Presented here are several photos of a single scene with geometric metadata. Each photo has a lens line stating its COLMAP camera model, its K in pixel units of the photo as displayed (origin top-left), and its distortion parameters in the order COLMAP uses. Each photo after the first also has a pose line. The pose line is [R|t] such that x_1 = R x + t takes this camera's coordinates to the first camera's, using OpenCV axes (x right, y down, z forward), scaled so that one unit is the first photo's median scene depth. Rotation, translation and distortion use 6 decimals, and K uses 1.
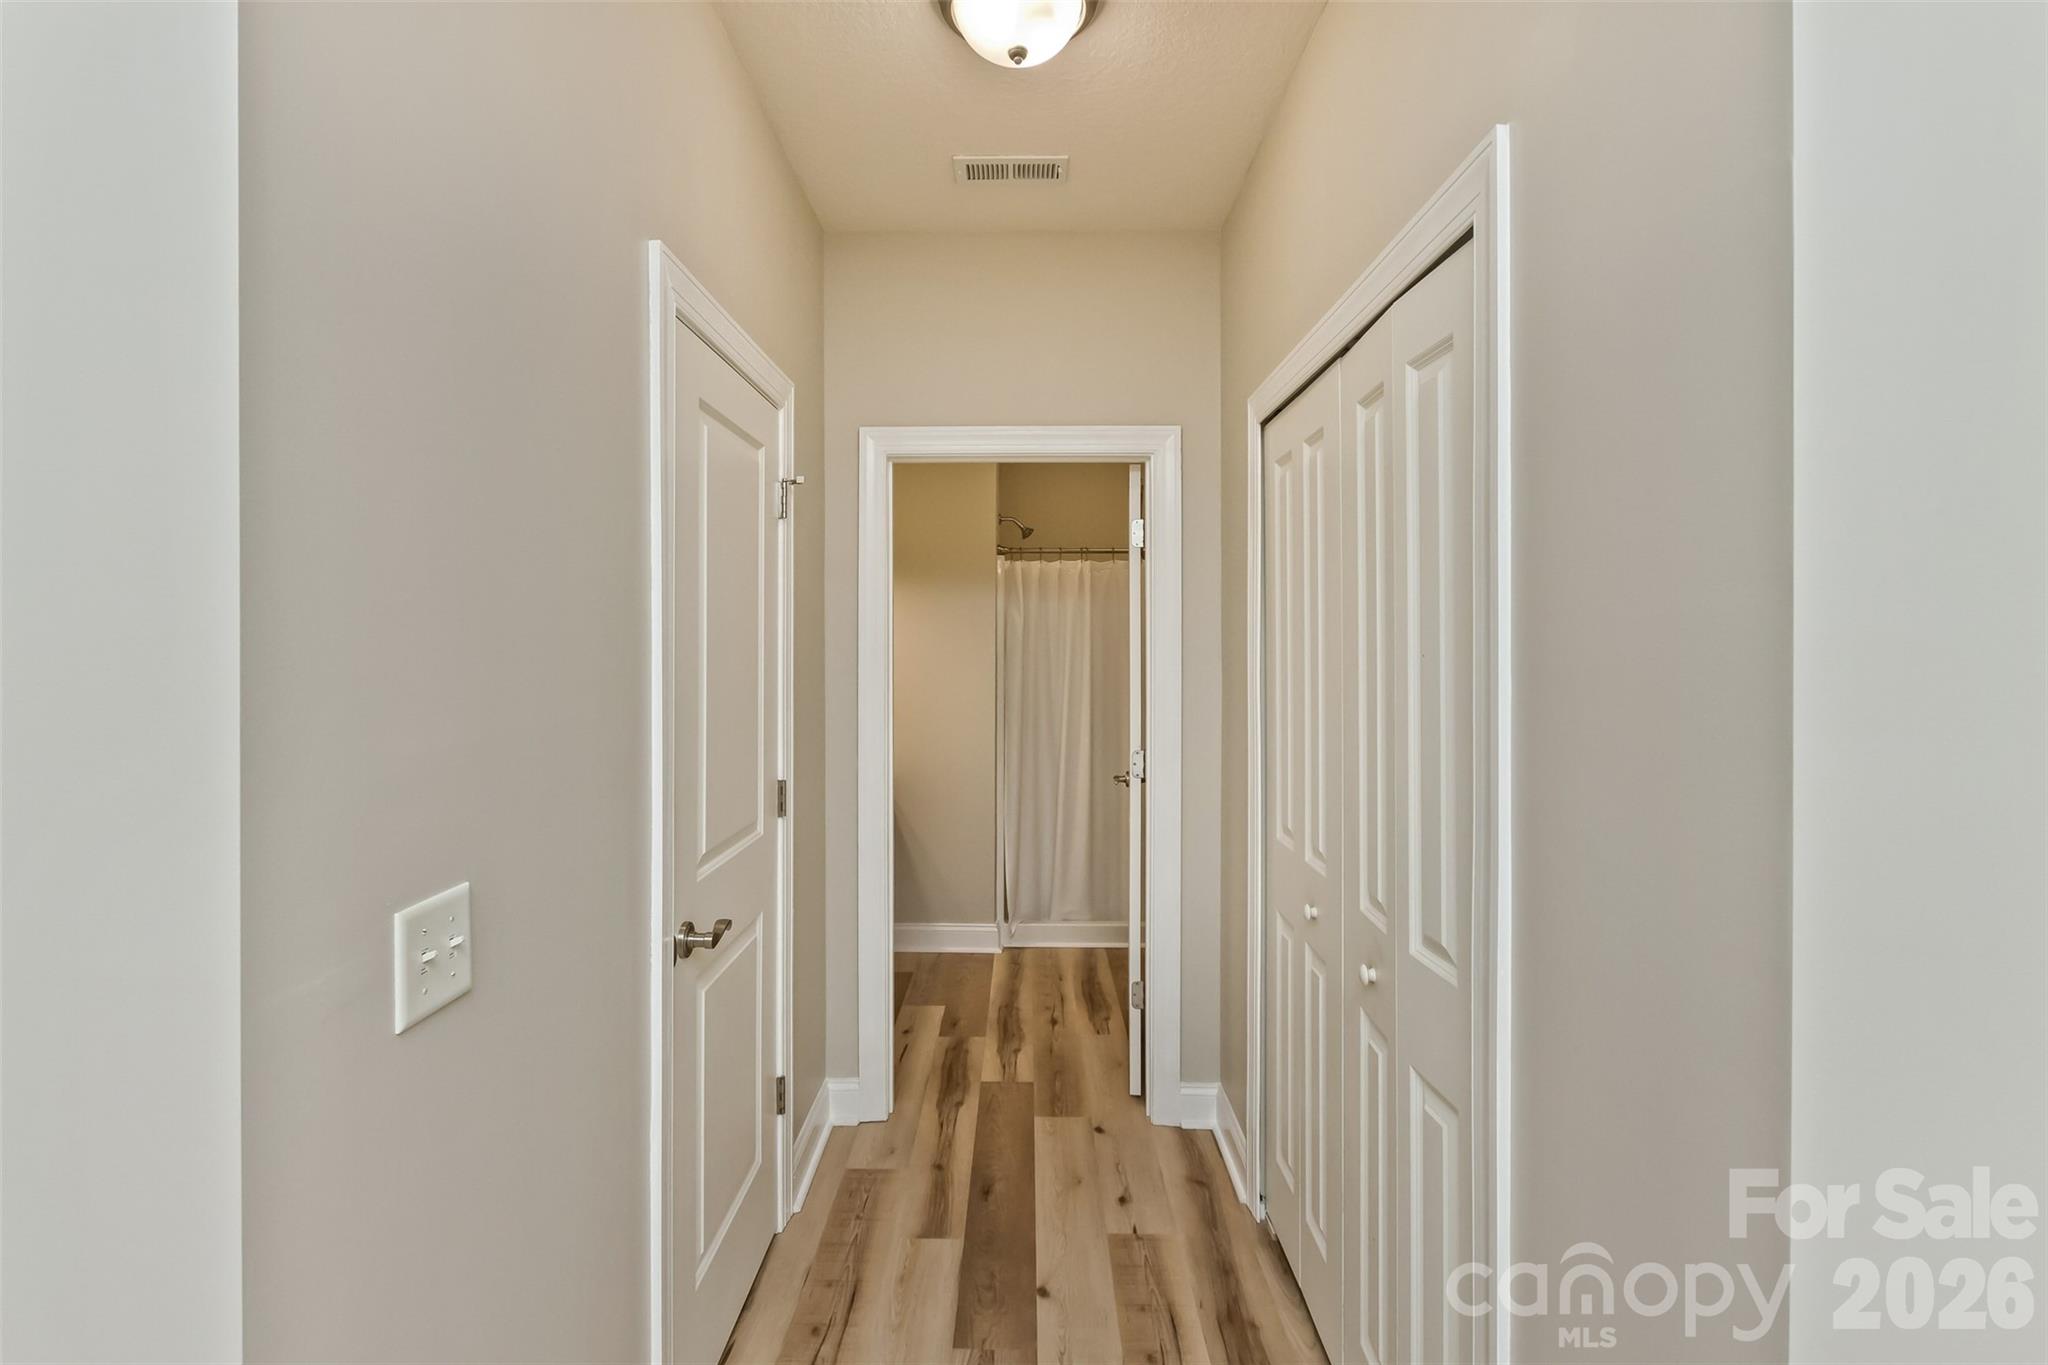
lens RADIAL K [[963.2, 0, 986.8], [0, 963.2, 649.3], [0, 0, 1]] dist [-0.000335, -0.000484]
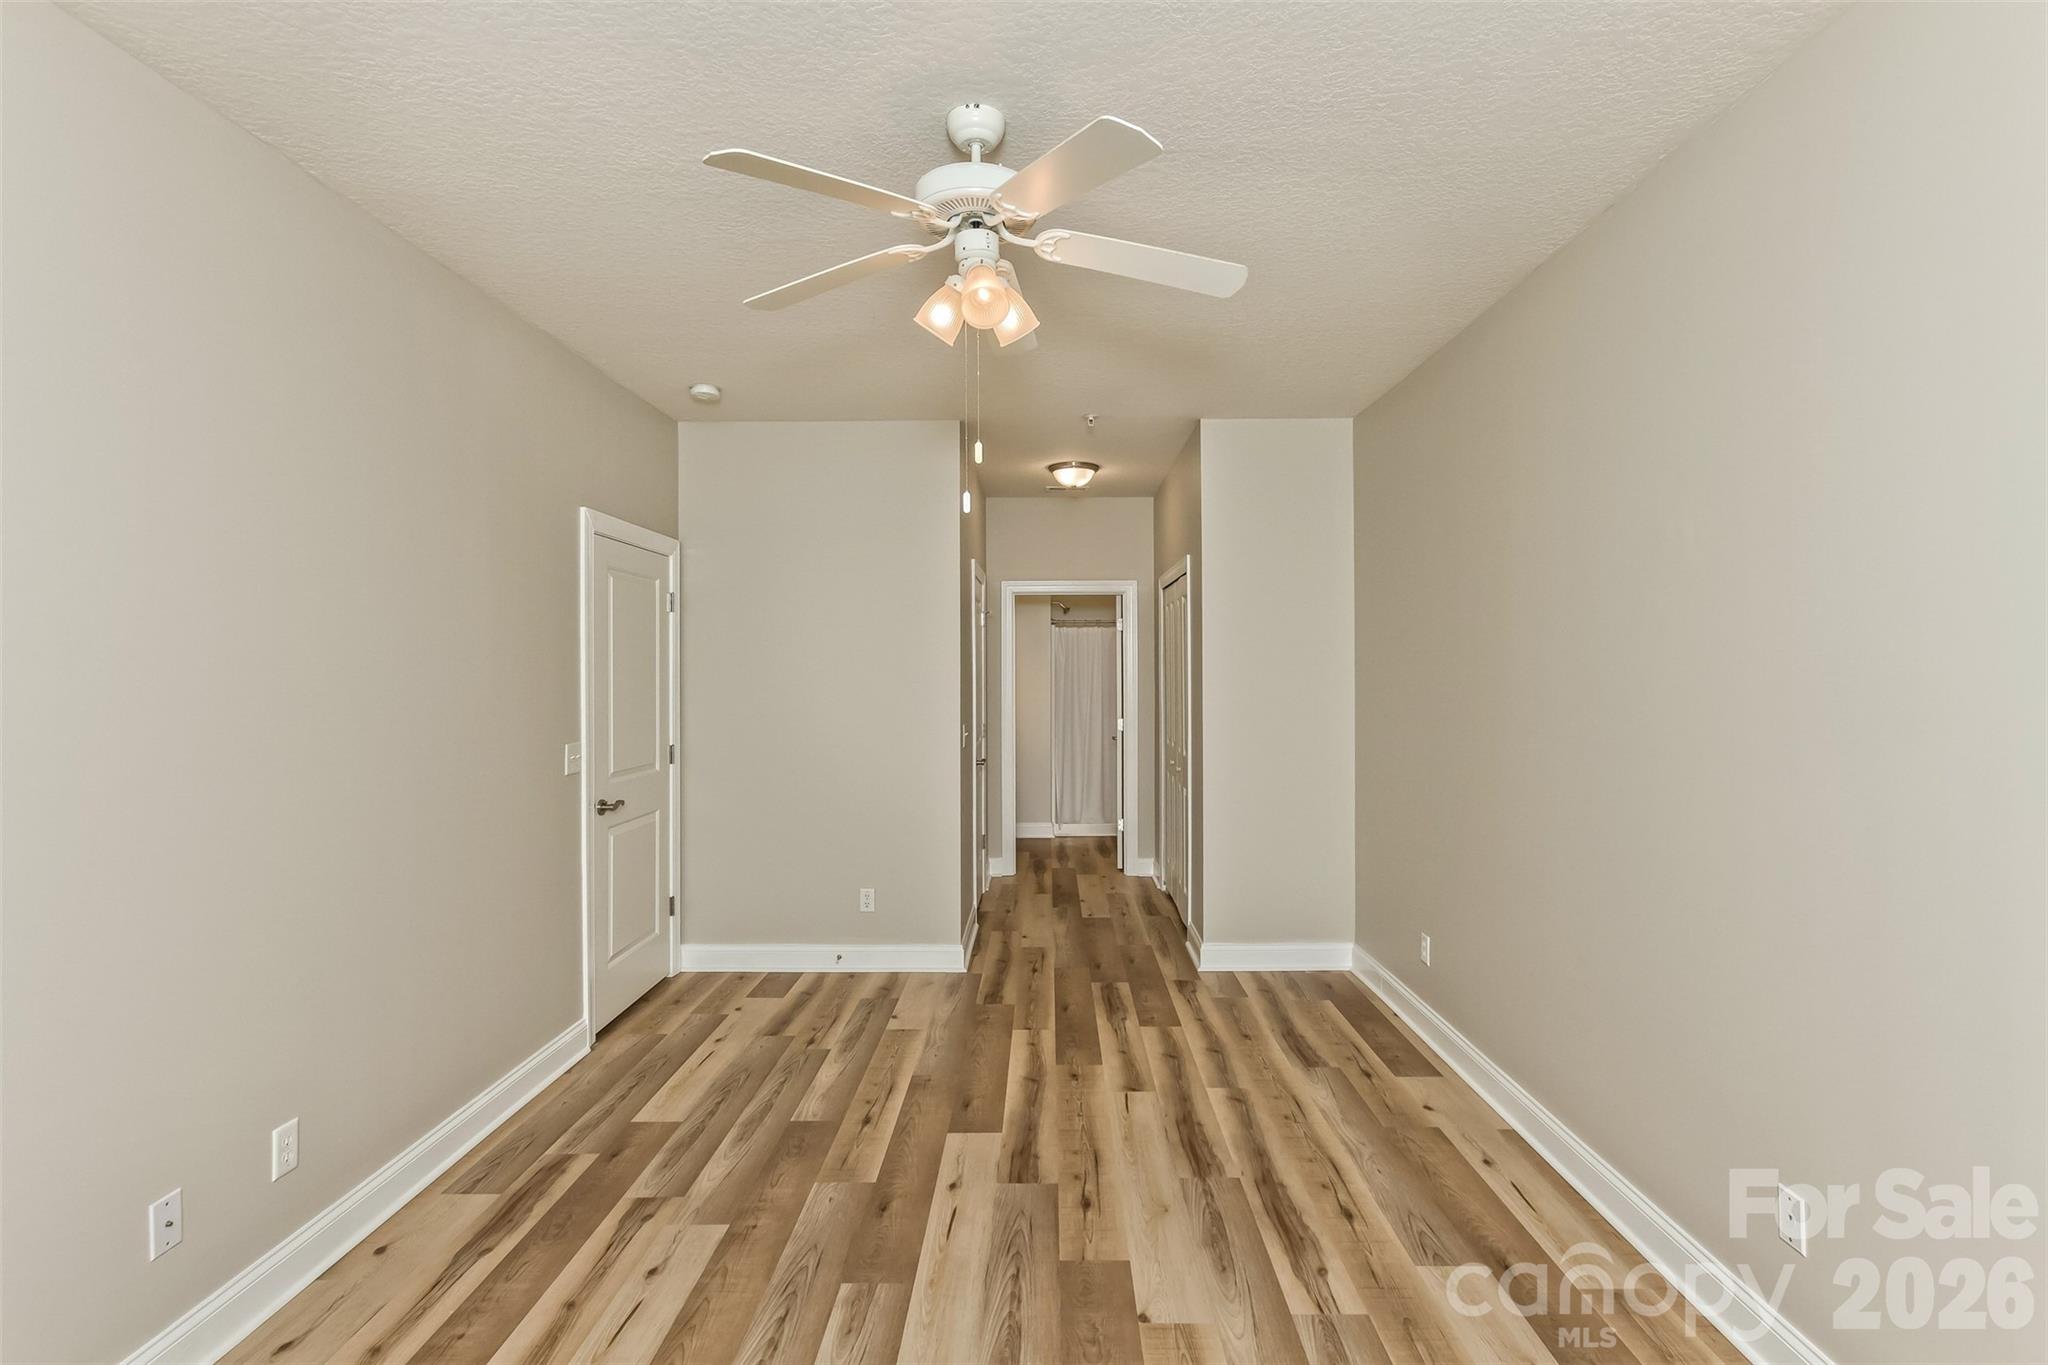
lens RADIAL K [[974.9, 0, 1040.9], [0, 974.9, 666.0], [0, 0, 1]] dist [-0.000167, -0.000479]
pose [[0.999286, -0.003299, 0.037630, -0.110307], [0.003872, 0.999877, -0.015179, 0.012617], [-0.037575, 0.015314, 0.999176, -1.216452]]
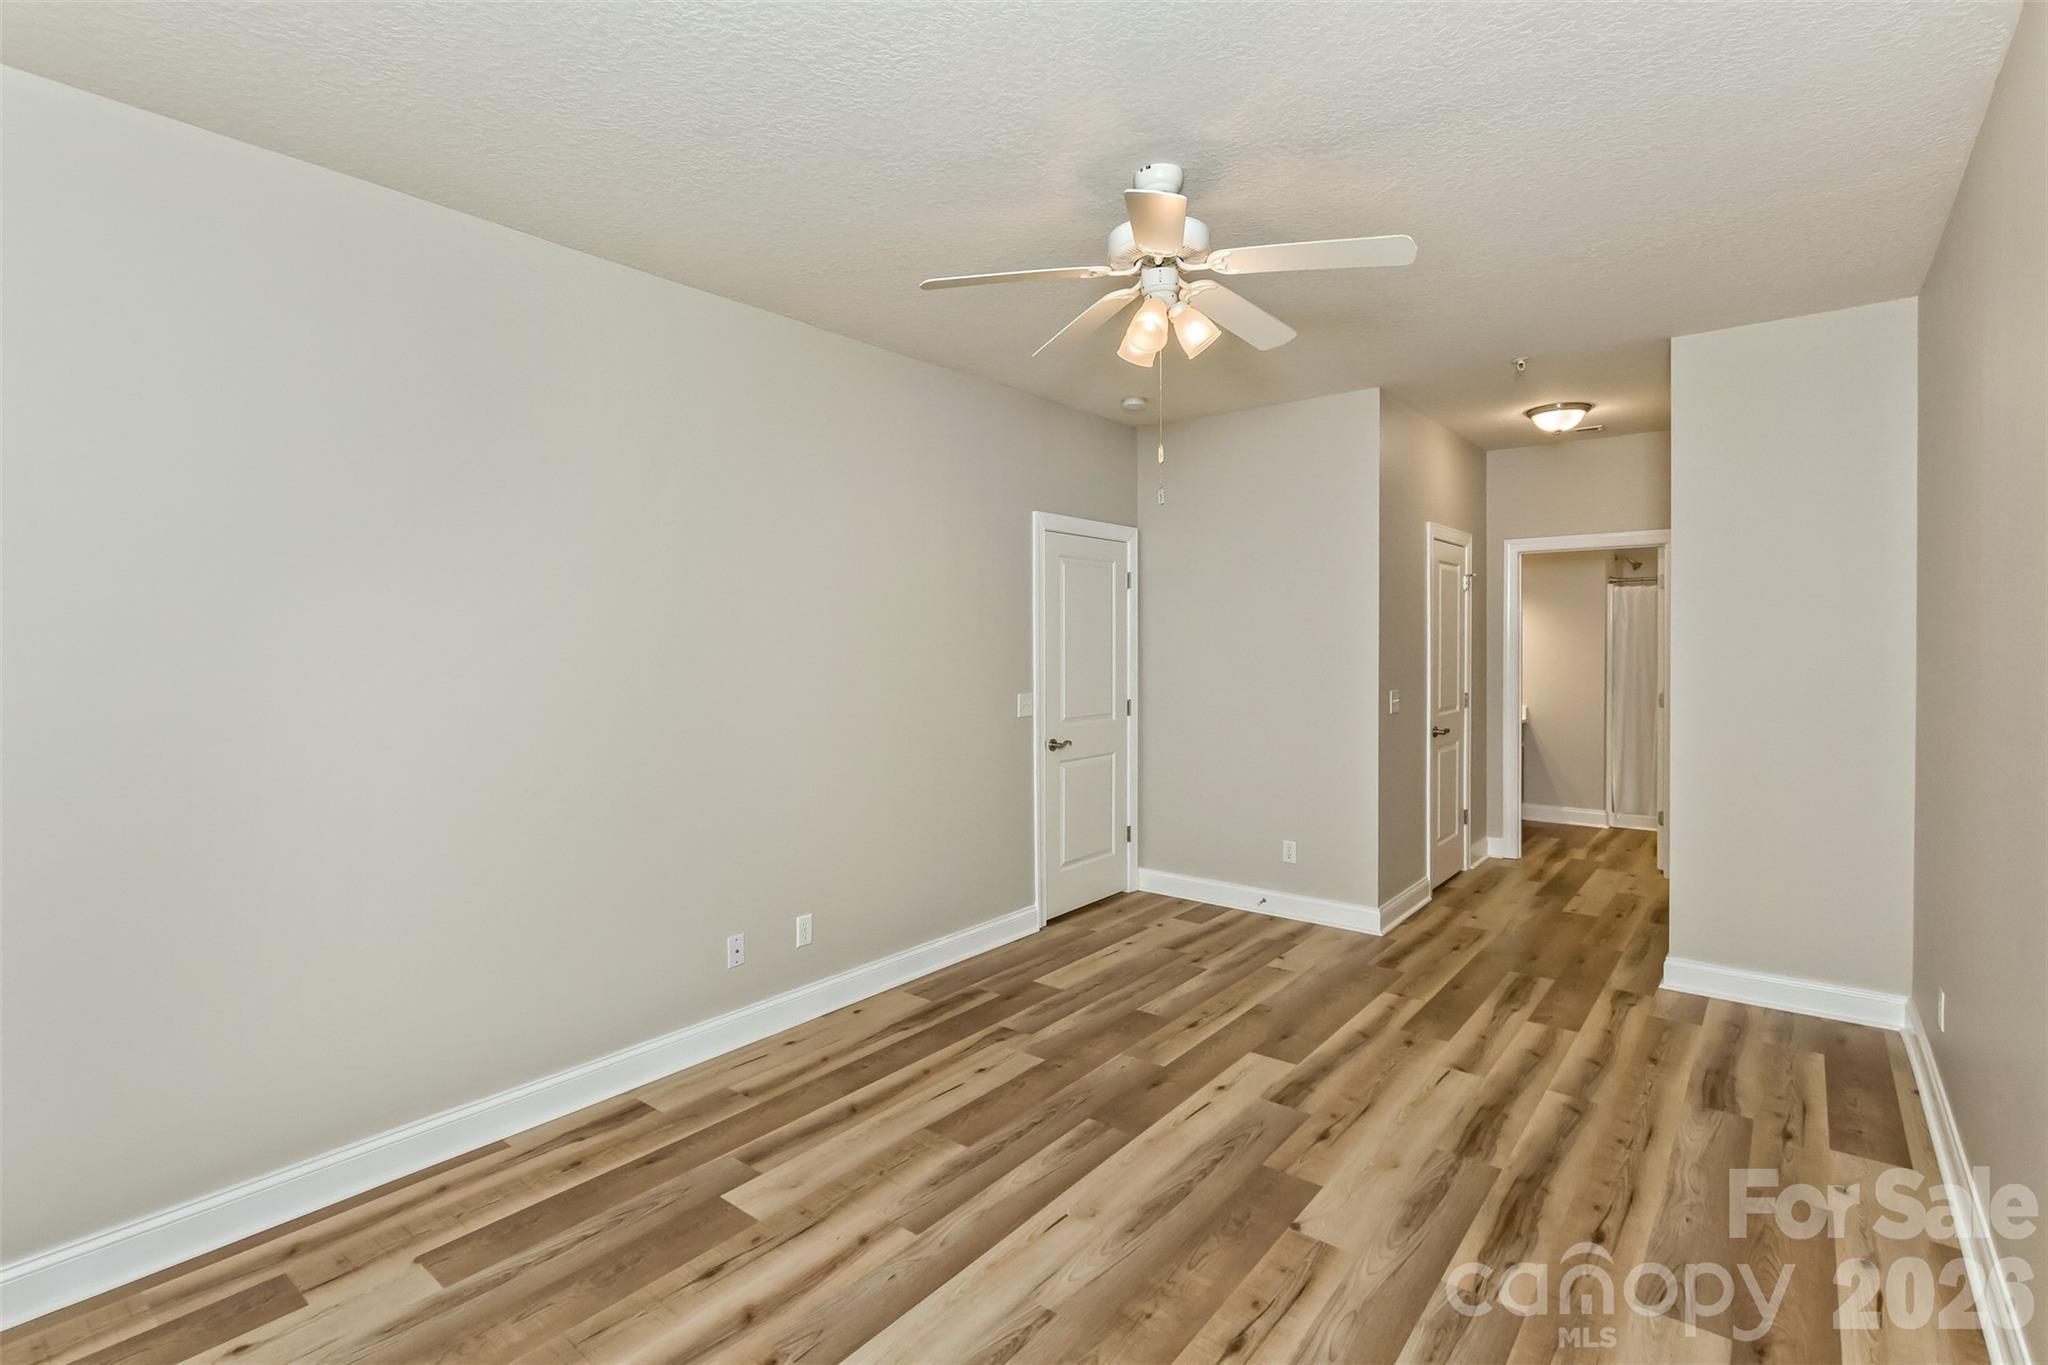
lens RADIAL K [[963.2, 0, 986.8], [0, 963.2, 649.3], [0, 0, 1]] dist [-0.000335, -0.000484]
pose [[0.793455, 0.001295, -0.608628, 0.232814], [-0.000969, 0.999999, 0.000865, 0.014492], [0.608628, -0.000096, 0.793456, -1.261021]]
